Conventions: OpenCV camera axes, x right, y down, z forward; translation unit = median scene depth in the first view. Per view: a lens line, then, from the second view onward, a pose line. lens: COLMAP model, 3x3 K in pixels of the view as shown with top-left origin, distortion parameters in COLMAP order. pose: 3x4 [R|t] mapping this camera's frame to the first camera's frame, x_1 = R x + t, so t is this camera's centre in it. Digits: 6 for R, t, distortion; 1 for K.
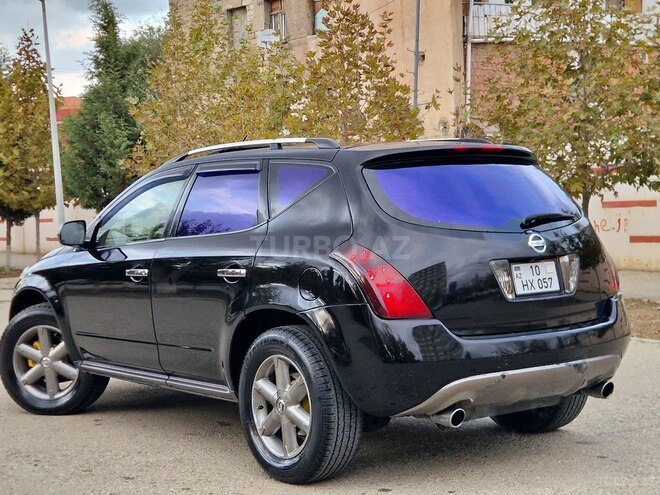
lens RADIAL K [[1180.8, 0, 330.5], [0, 1180.8, 243.0], [0, 0, 1]] dist [0.115208, 0.000000]
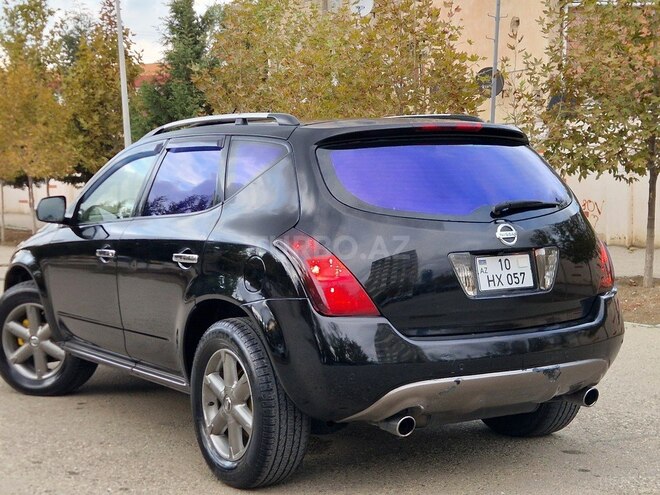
lens RADIAL K [[1180.8, 0, 324.7], [0, 1180.8, 248.4], [0, 0, 1]] dist [0.115208, 0.000000]
pose [[0.995049, 0.021558, -0.097024, 0.105647], [-0.018347, 0.999258, 0.033875, -0.014562], [0.097682, -0.031927, 0.994705, 0.078440]]
